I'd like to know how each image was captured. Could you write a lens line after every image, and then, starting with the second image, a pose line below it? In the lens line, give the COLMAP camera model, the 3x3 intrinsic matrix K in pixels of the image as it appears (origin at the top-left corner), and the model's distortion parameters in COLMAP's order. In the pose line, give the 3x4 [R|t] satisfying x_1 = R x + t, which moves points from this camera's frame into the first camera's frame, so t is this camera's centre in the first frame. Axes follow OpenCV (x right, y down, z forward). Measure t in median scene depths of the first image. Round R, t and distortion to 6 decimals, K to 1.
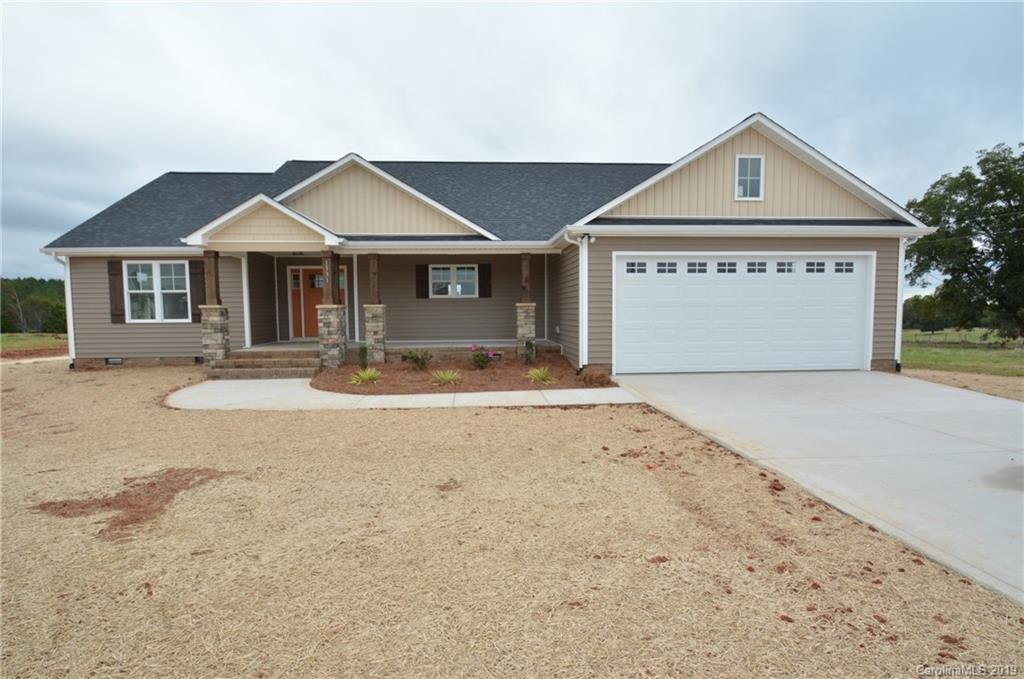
lens RADIAL K [[515.3, 0, 512.0], [0, 515.3, 339.5], [0, 0, 1]] dist [-0.001956, -0.000454]
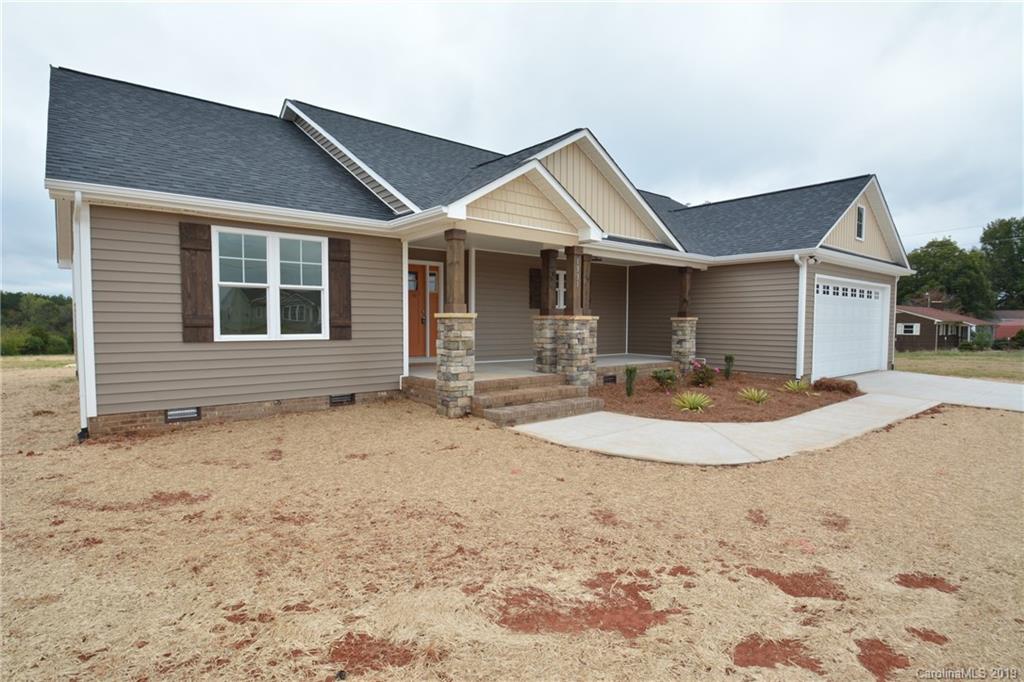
lens RADIAL K [[528.1, 0, 512.0], [0, 528.1, 341.0], [0, 0, 1]] dist [0.002532, 0.000482]
pose [[0.812920, -0.009331, 0.582300, -0.820727], [0.021673, 0.999664, -0.014238, -0.018139], [-0.581971, 0.024195, 0.812849, 0.371035]]
